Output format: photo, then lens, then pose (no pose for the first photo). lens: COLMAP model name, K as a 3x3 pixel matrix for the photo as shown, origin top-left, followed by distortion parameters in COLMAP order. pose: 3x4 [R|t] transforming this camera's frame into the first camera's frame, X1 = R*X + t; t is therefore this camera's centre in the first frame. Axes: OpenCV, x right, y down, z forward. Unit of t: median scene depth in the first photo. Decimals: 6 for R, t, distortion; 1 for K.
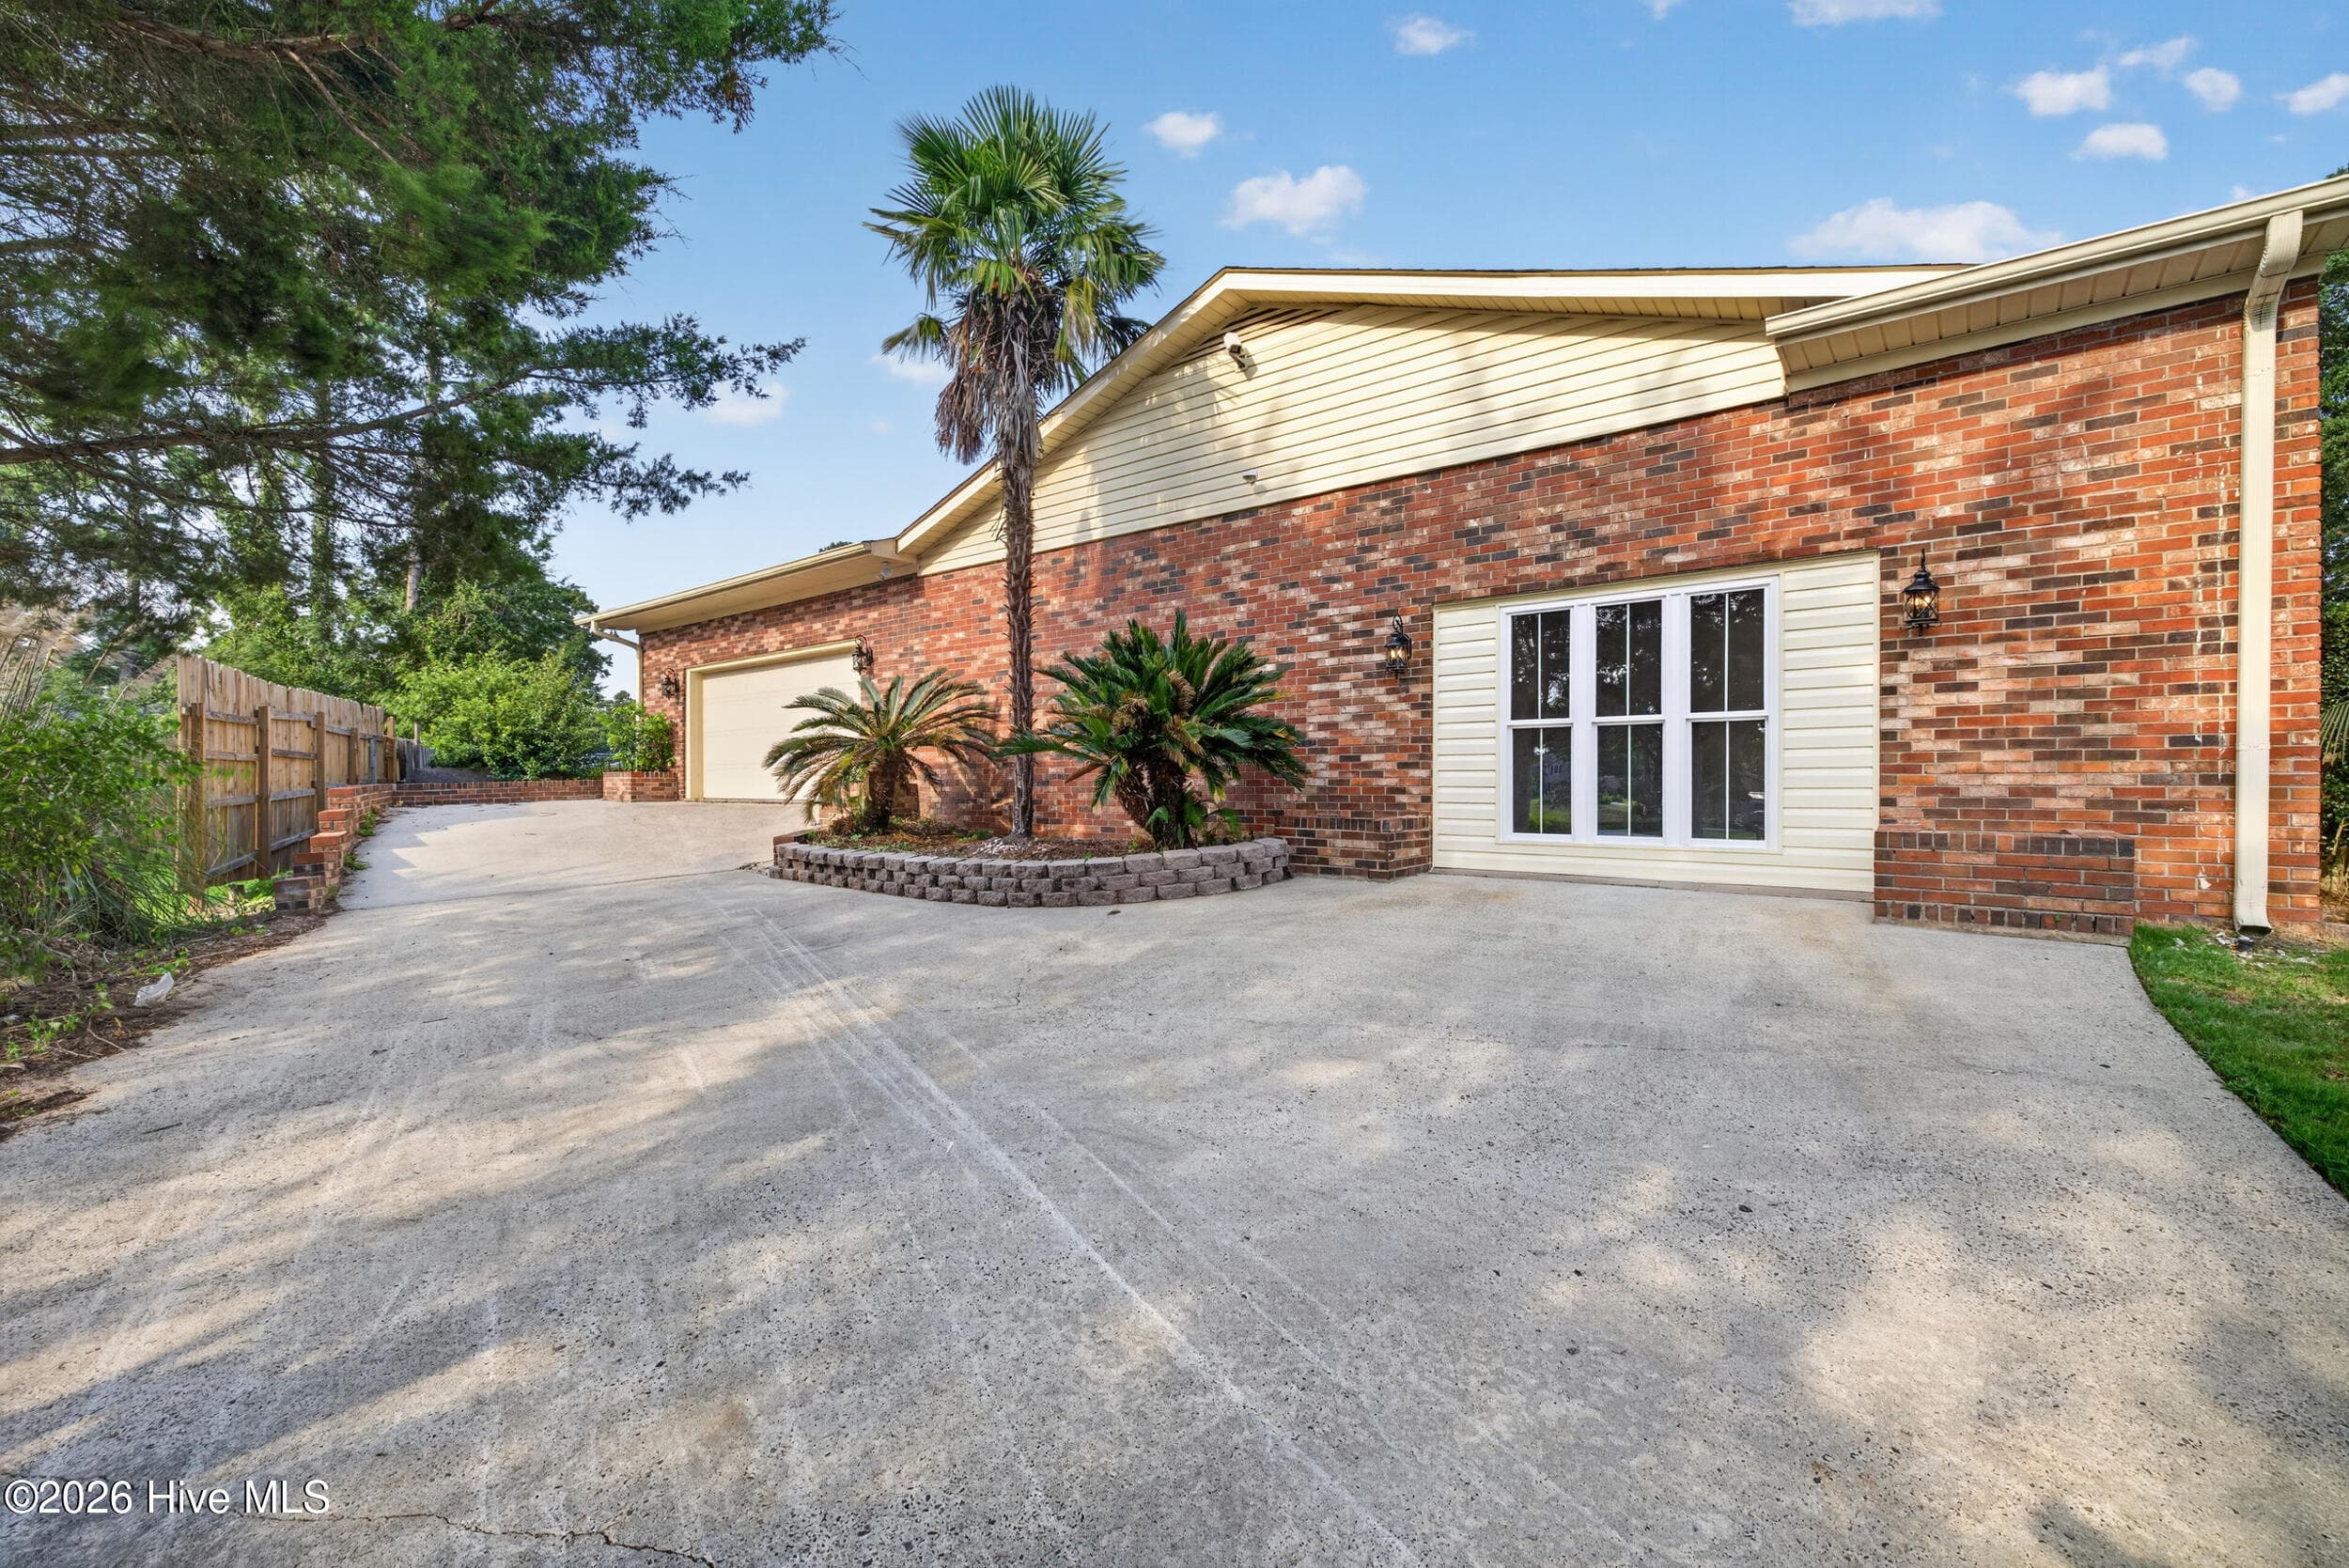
lens RADIAL K [[1026.2, 0, 1153.5], [0, 1026.2, 800.2], [0, 0, 1]] dist [0.013094, -0.000499]
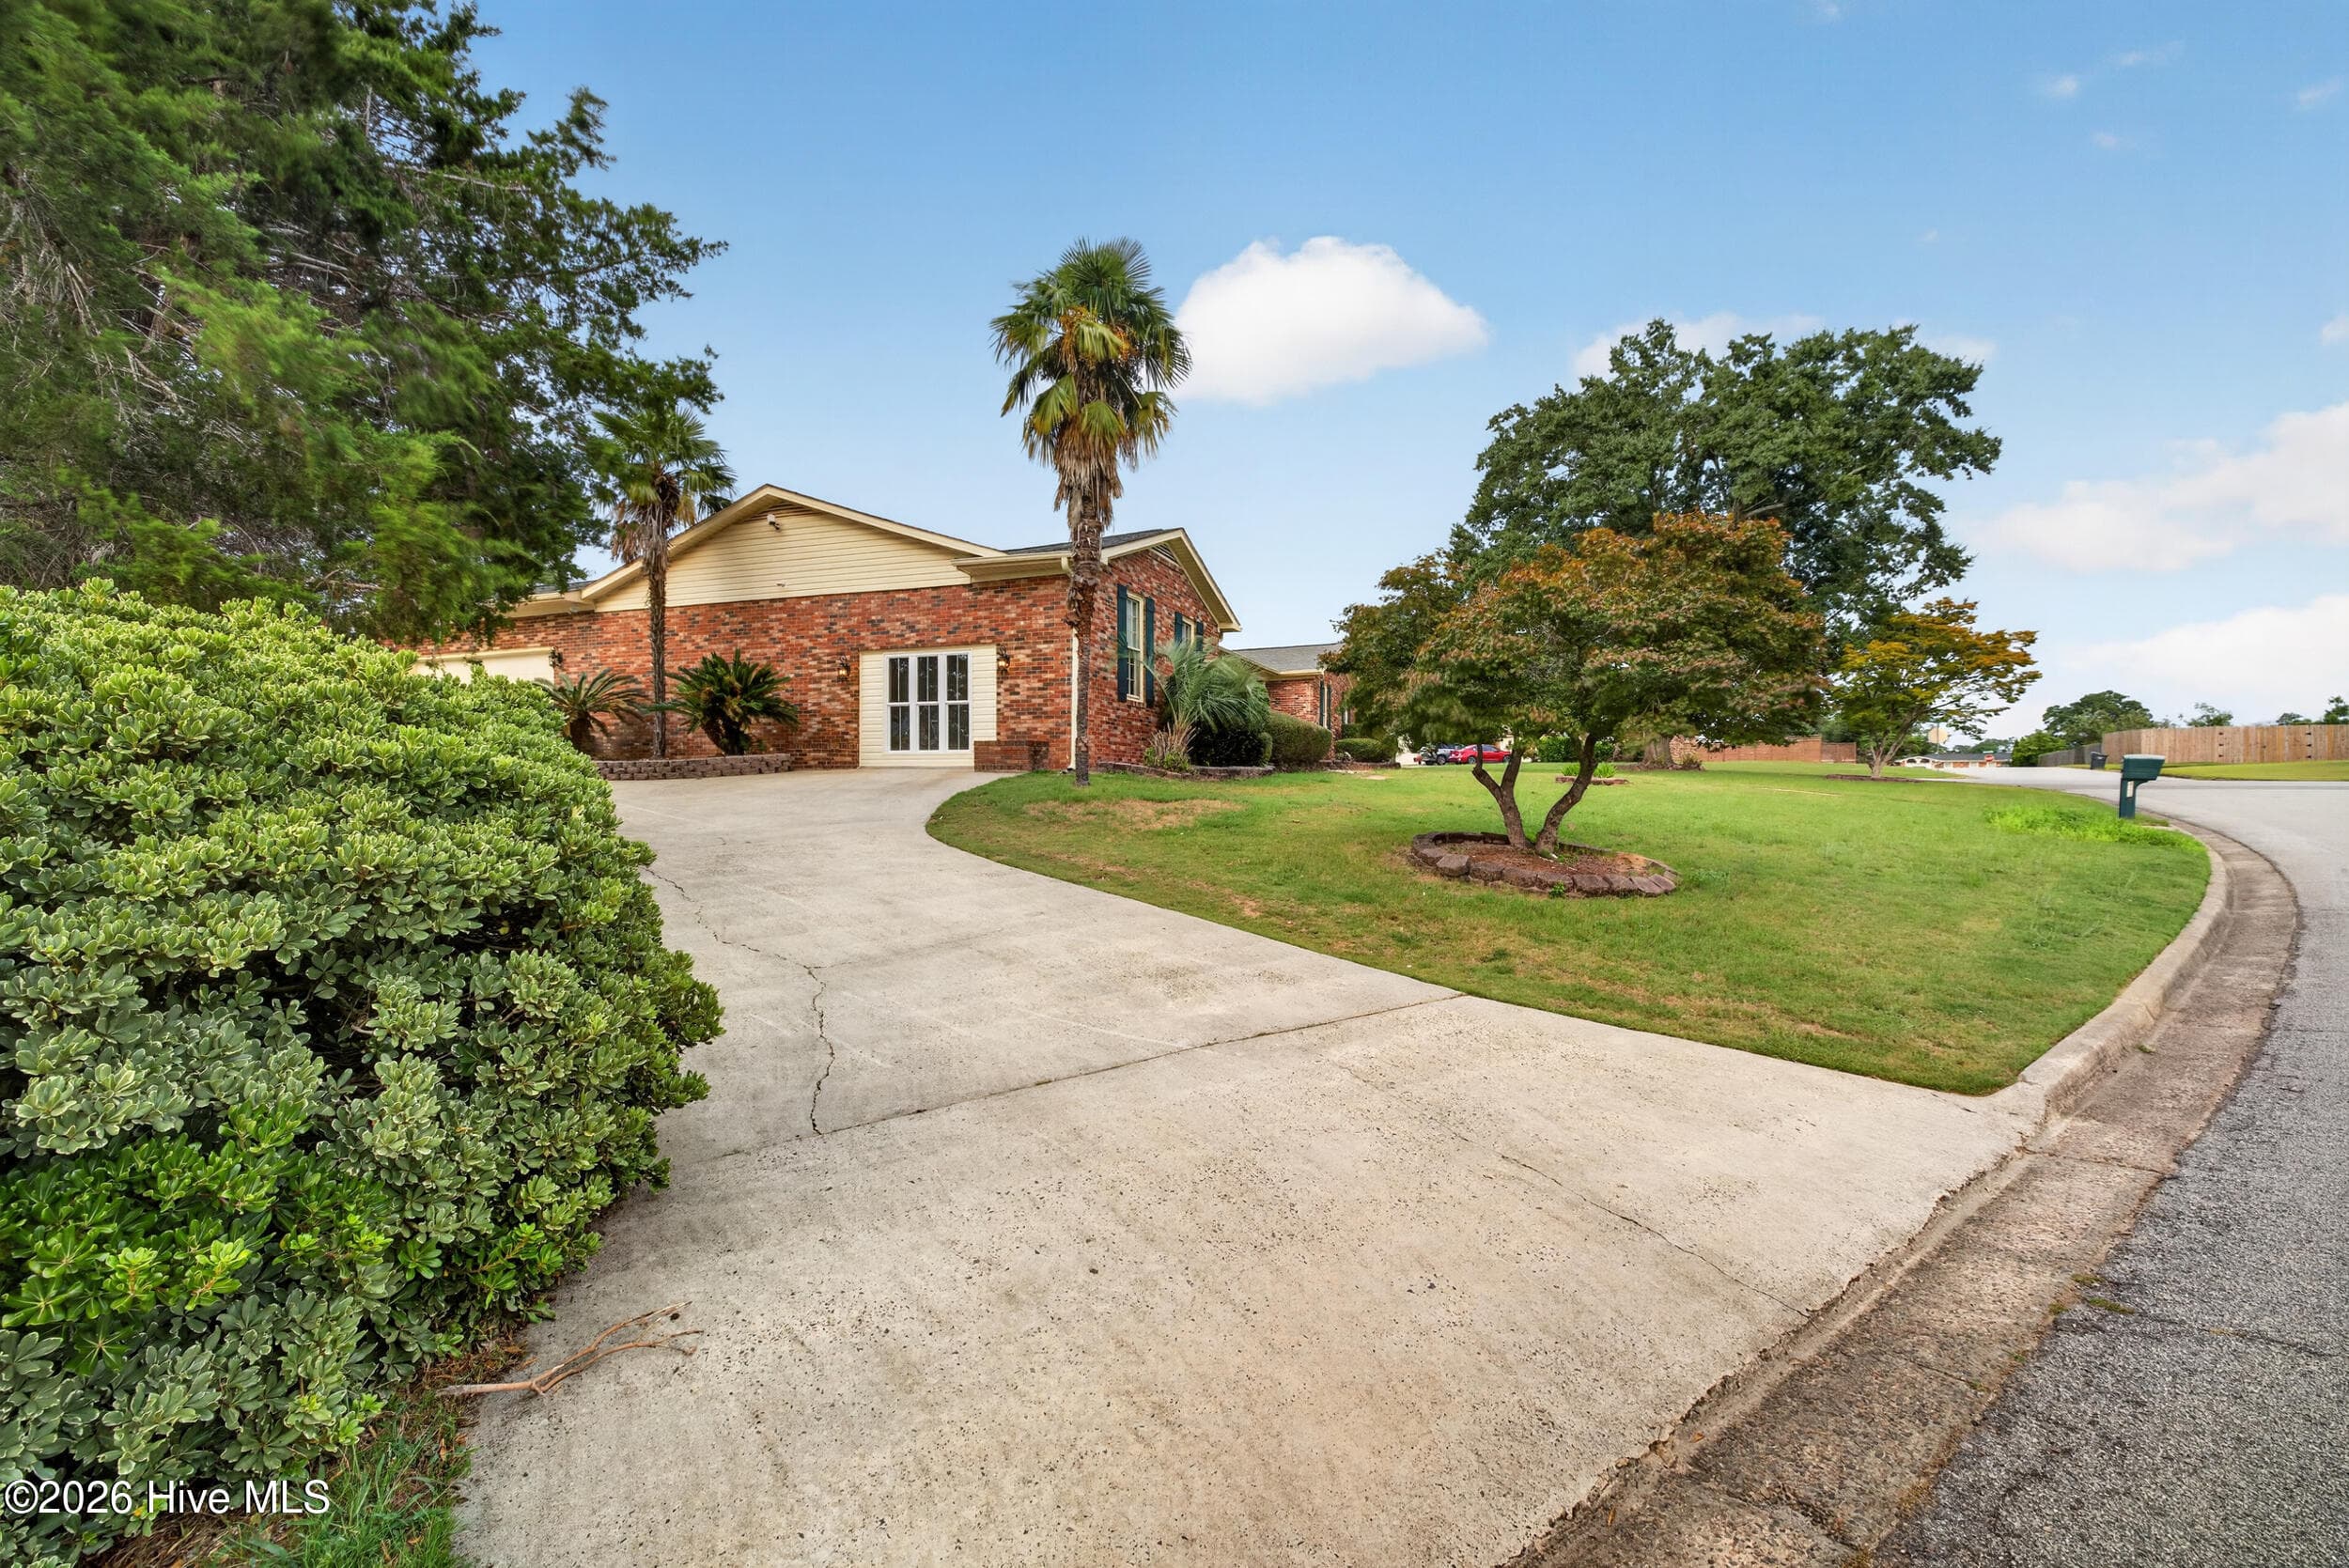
lens RADIAL K [[978.2, 0, 1167.6], [0, 978.2, 789.2], [0, 0, 1]] dist [0.002967, 0.000045]
pose [[0.946973, -0.001245, 0.321310, 0.229867], [0.002436, 0.999992, -0.003306, 0.128043], [-0.321303, 0.003914, 0.946968, -1.311657]]
